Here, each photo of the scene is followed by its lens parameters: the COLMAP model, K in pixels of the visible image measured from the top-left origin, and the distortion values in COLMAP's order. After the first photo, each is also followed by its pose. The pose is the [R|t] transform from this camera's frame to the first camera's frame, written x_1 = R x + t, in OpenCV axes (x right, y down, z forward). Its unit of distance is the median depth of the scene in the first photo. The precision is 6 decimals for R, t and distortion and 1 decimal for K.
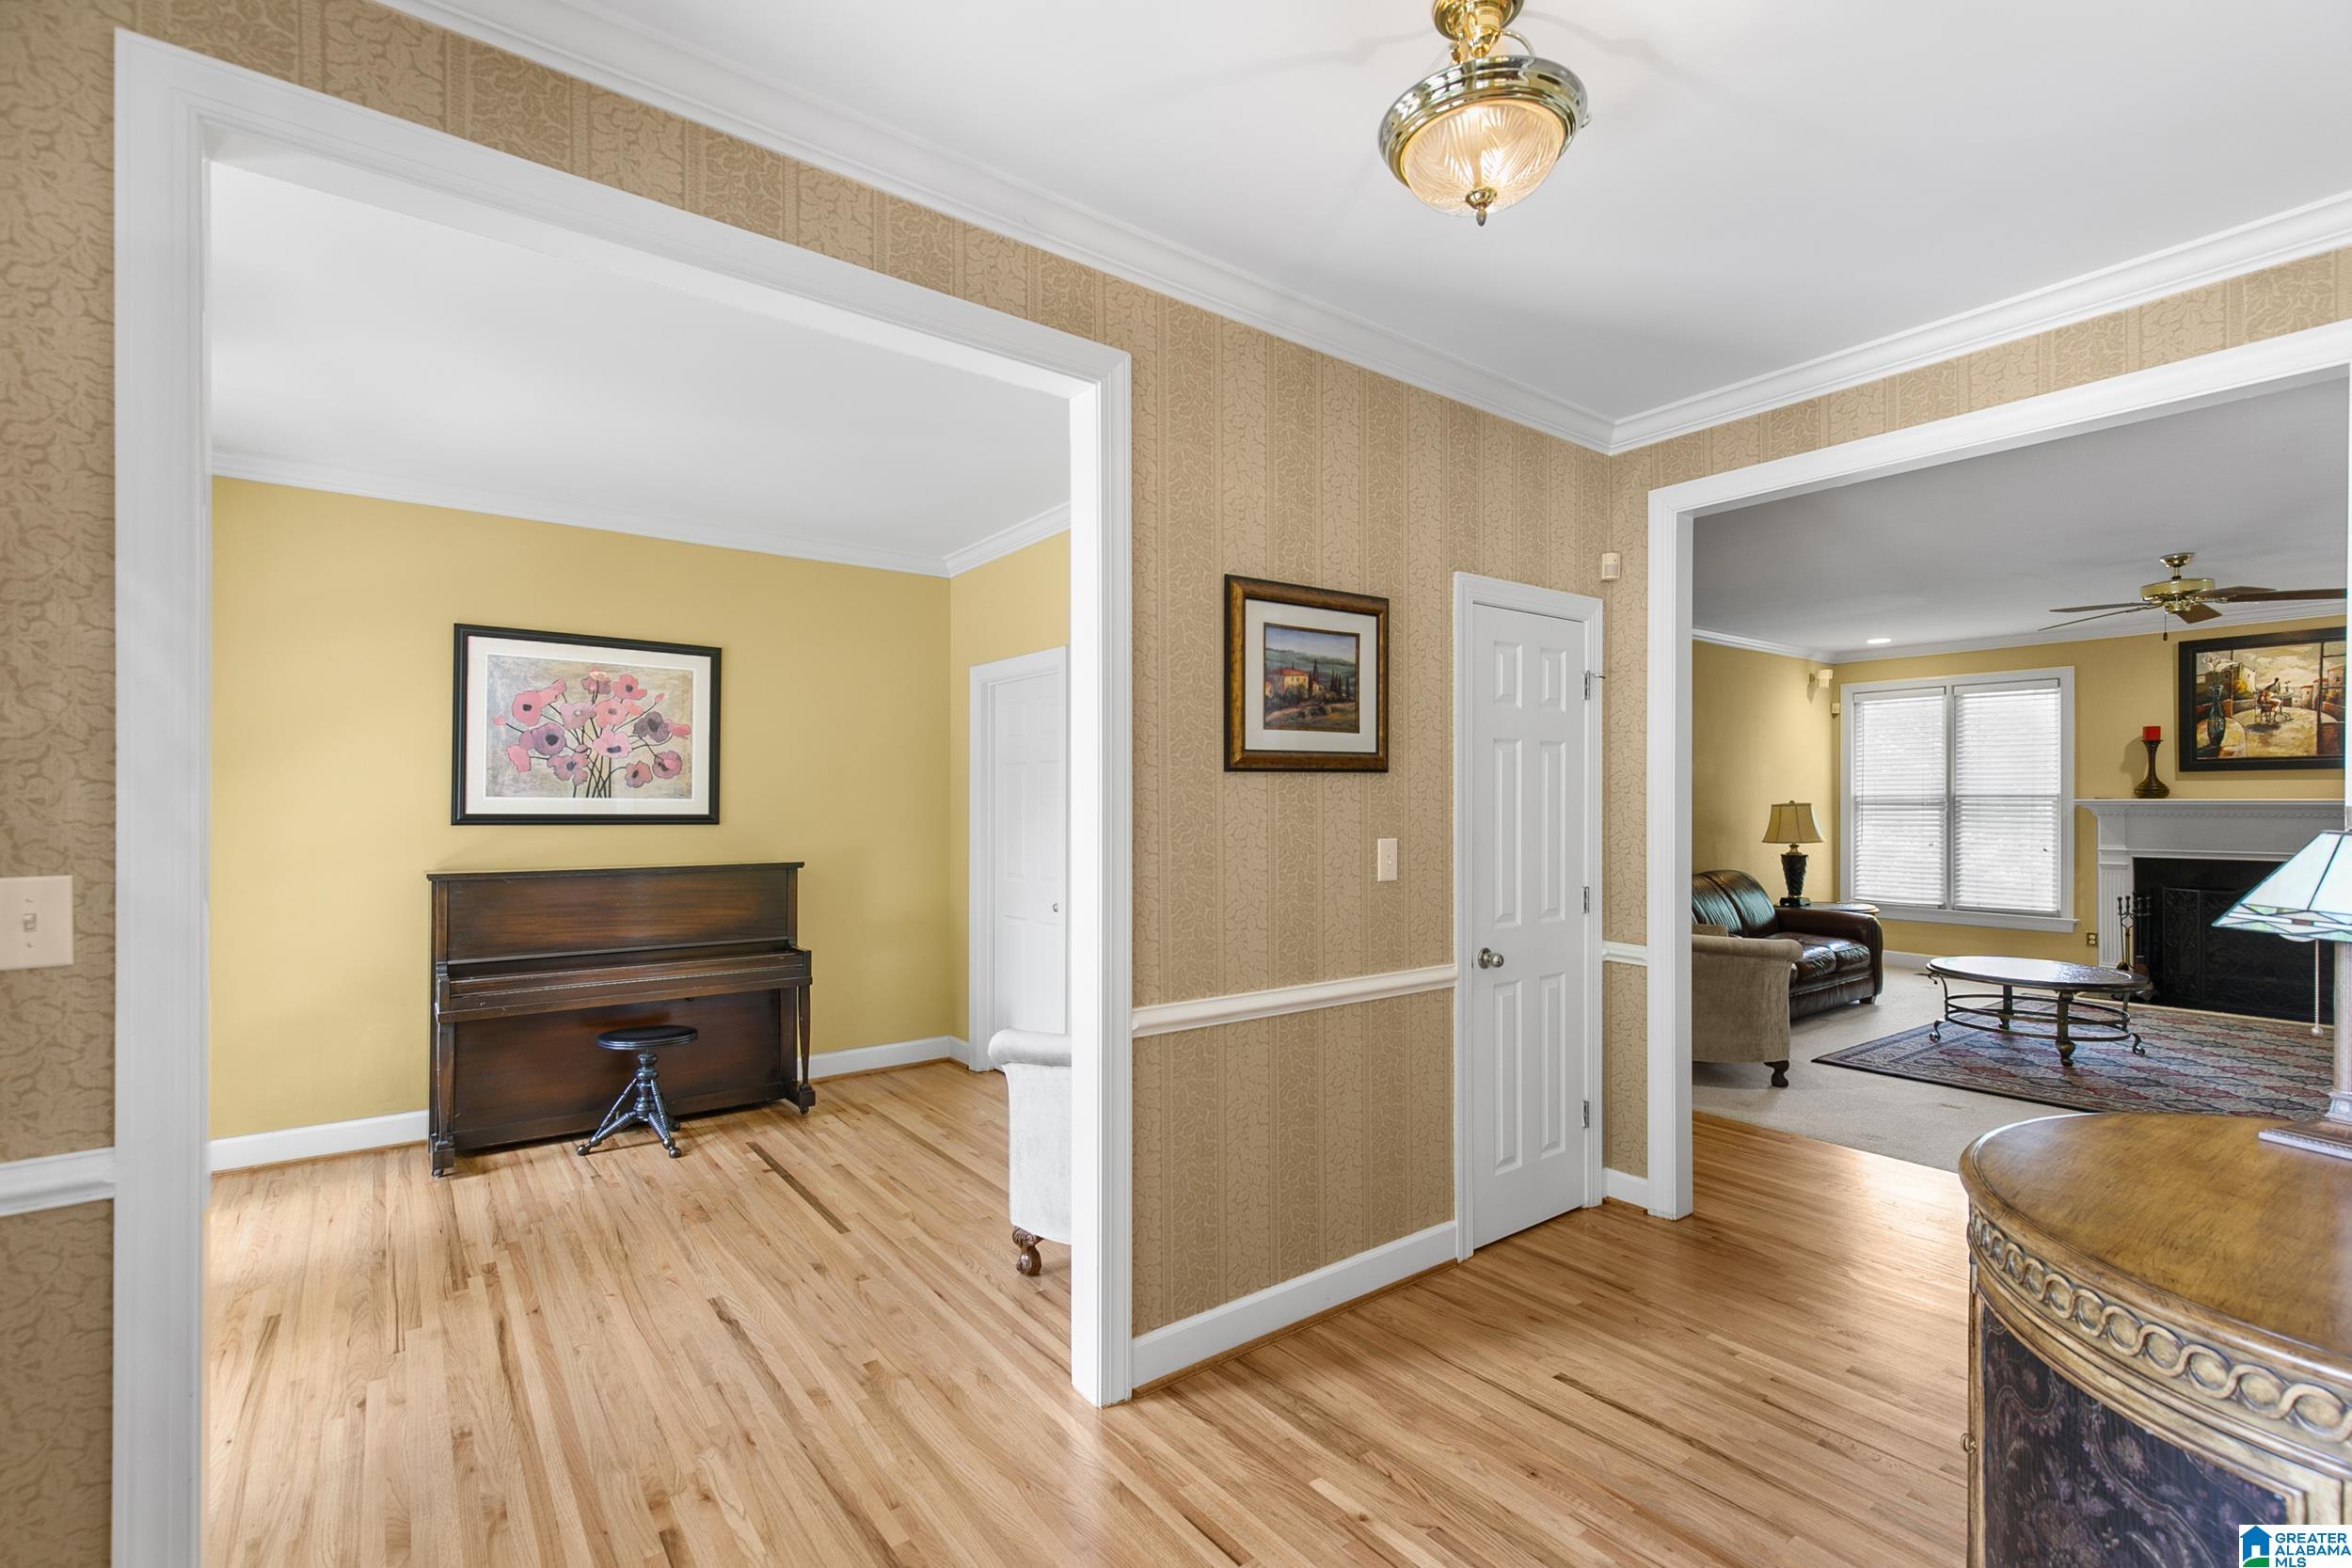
lens RADIAL K [[1064.9, 0, 1187.1], [0, 1064.9, 793.3], [0, 0, 1]] dist [0.014904, -0.004652]
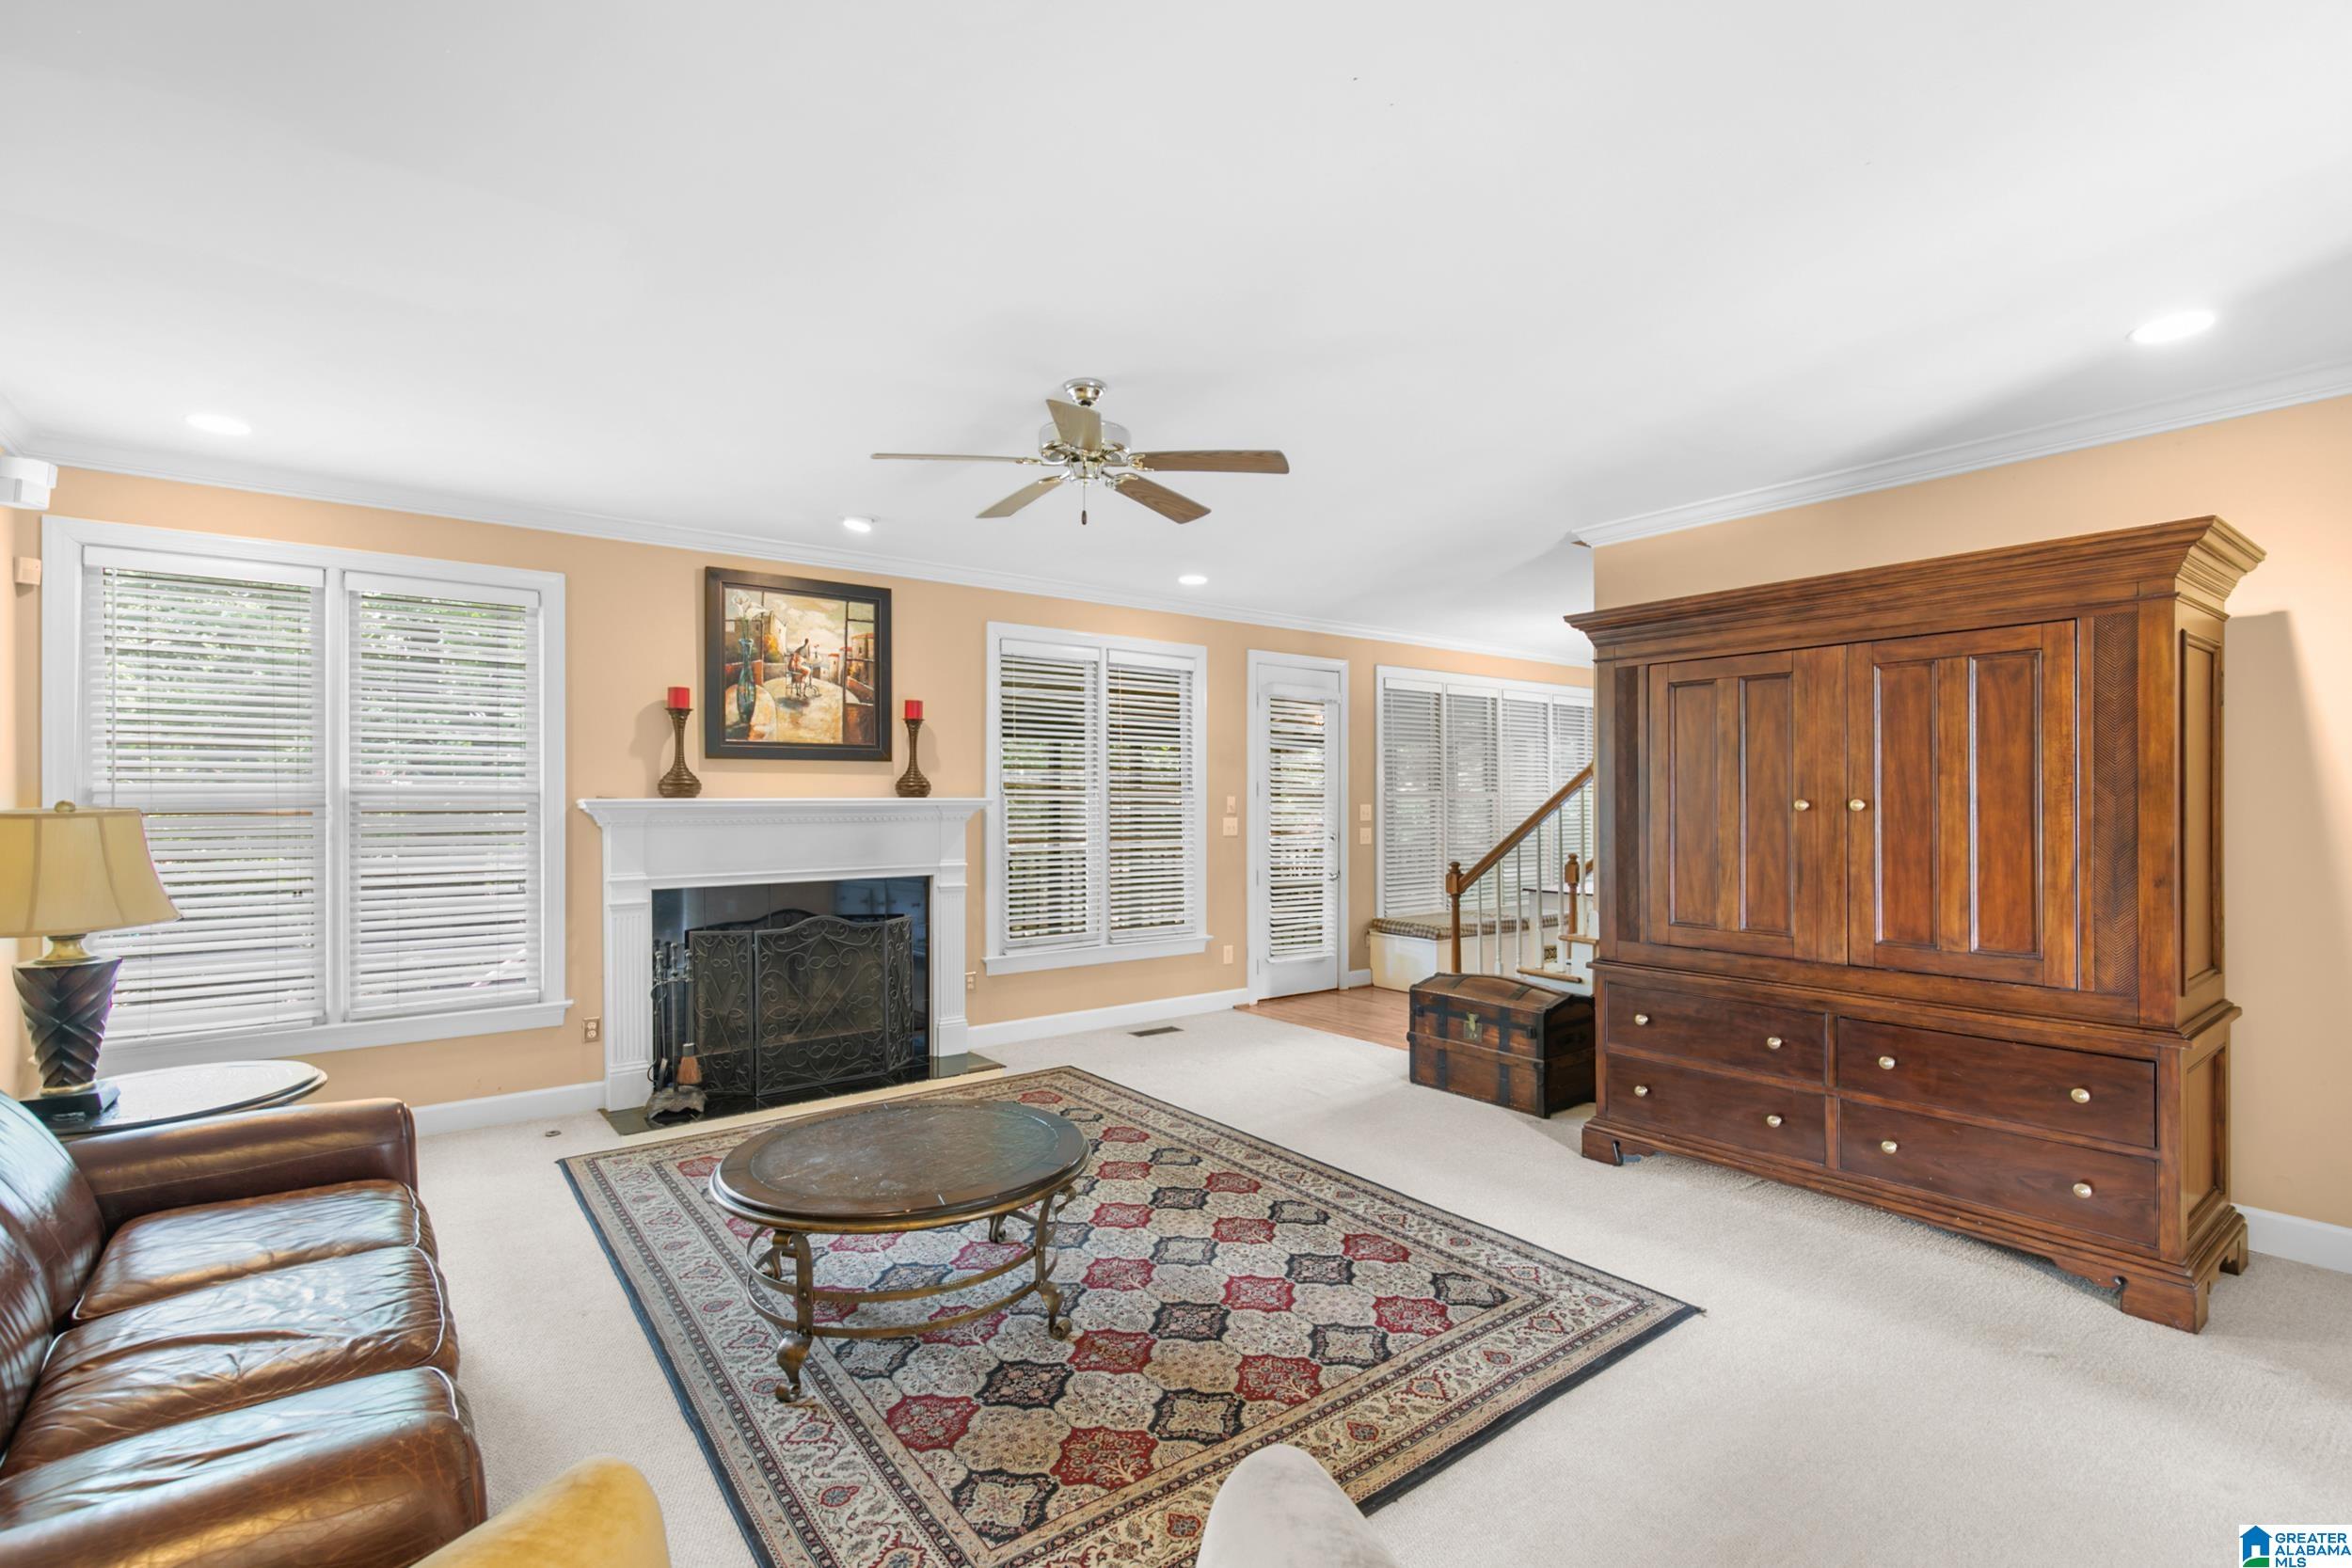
lens RADIAL K [[1064.9, 0, 1199.2], [0, 1064.9, 804.6], [0, 0, 1]] dist [0.014904, -0.004652]
pose [[-0.016099, -0.003934, 0.999863, 0.247156], [-0.003068, 0.999988, 0.003885, 0.005691], [-0.999866, -0.003005, -0.016111, 0.711806]]
